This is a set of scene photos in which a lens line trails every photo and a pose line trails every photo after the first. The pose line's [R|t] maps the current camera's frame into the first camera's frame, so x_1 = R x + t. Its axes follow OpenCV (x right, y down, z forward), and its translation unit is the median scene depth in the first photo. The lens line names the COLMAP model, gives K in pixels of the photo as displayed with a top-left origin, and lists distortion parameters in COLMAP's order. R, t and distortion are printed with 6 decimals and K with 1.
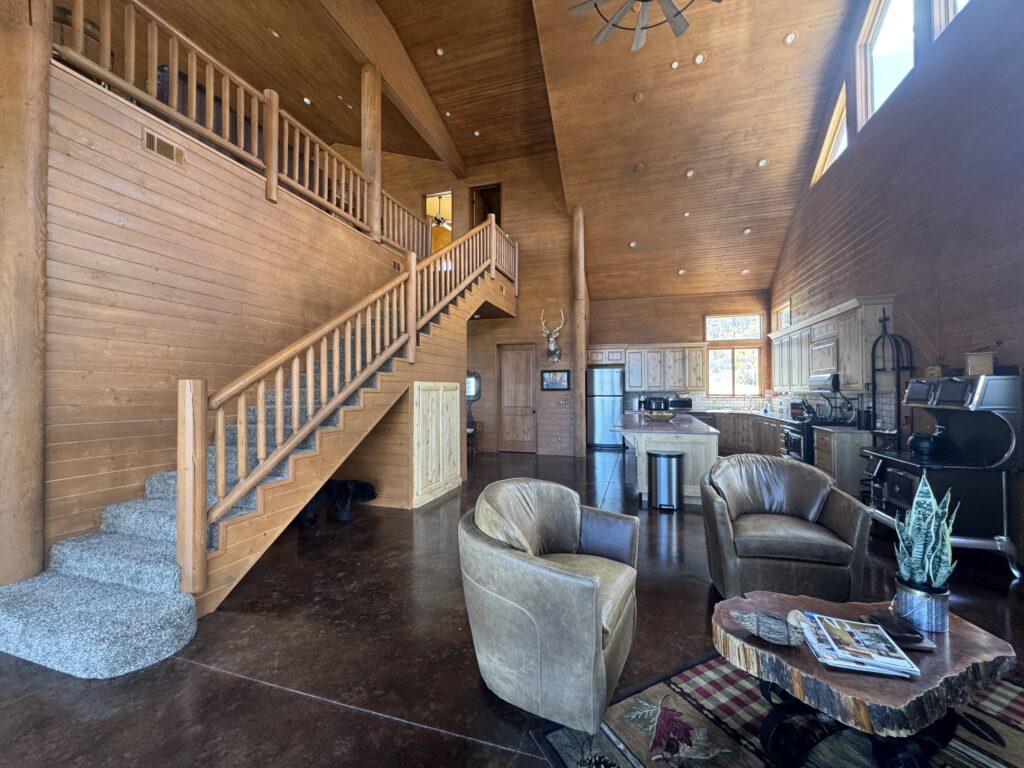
lens RADIAL K [[411.8, 0, 512.3], [0, 411.8, 385.8], [0, 0, 1]] dist [0.000722, 0.000256]
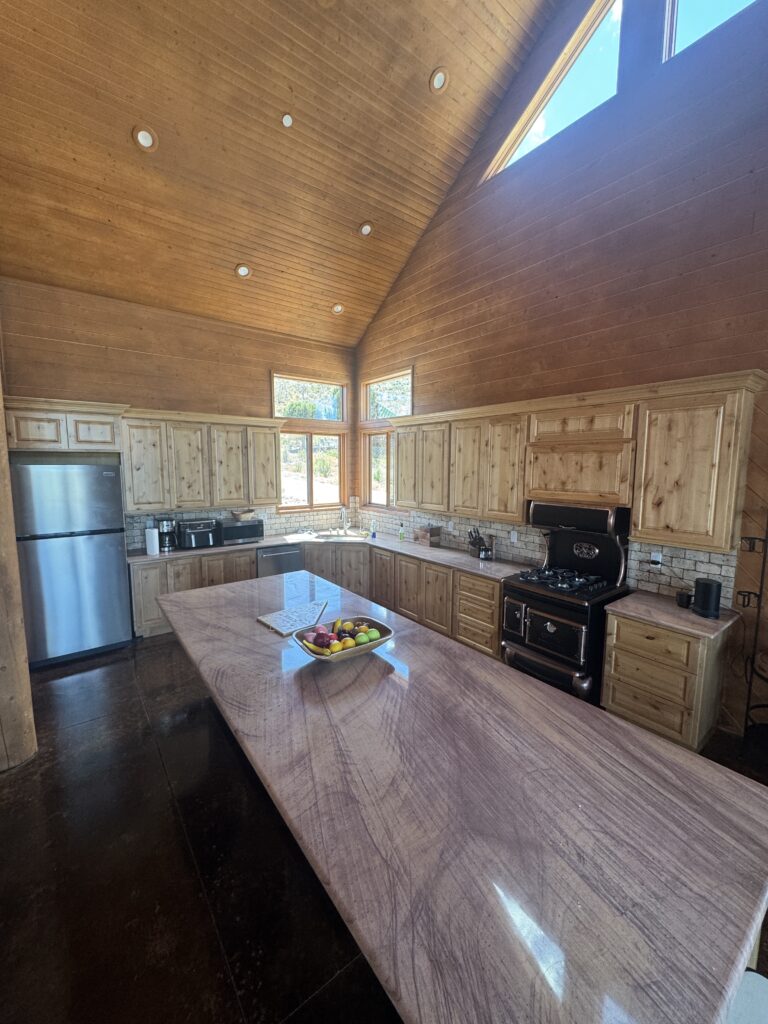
lens RADIAL K [[411.8, 0, 382.2], [0, 411.8, 510.8], [0, 0, 1]] dist [0.000722, 0.000256]
pose [[0.576272, -0.087492, 0.812561, 0.075491], [-0.014316, 0.993020, 0.117076, -0.048036], [-0.817132, -0.079101, 0.570997, 0.537923]]
